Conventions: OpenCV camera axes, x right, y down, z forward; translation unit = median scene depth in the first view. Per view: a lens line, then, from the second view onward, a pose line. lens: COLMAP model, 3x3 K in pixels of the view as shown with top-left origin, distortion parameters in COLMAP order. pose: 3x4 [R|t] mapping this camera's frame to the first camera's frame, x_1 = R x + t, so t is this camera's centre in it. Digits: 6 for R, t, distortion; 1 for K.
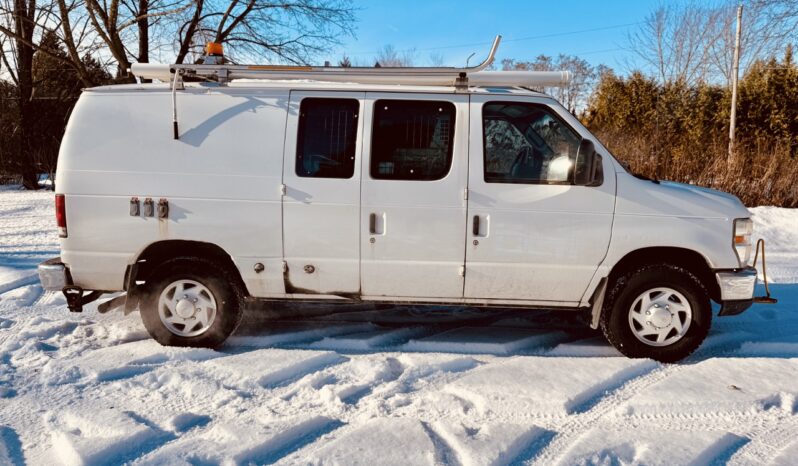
lens RADIAL K [[561.8, 0, 399.0], [0, 561.8, 233.0], [0, 0, 1]] dist [0.026052, -0.001859]
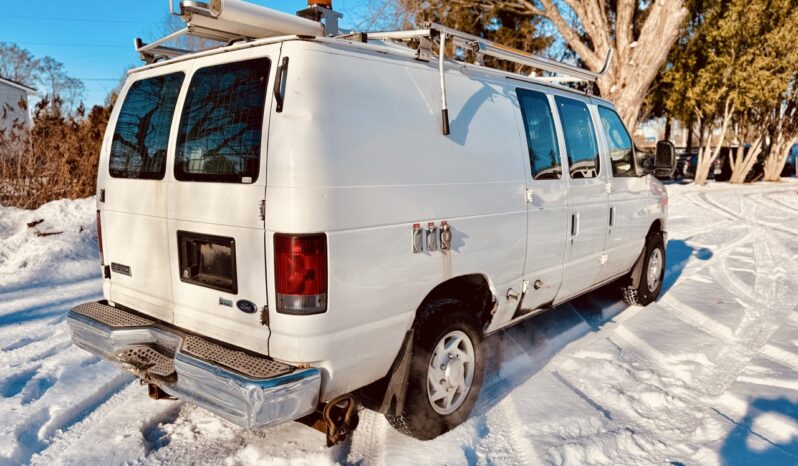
lens RADIAL K [[561.8, 0, 399.0], [0, 561.8, 233.0], [0, 0, 1]] dist [0.026052, -0.001859]
pose [[0.633263, -0.119520, 0.764652, -0.970386], [0.121881, 0.991076, 0.053973, -0.089735], [-0.764280, 0.059017, 0.642179, 0.603436]]
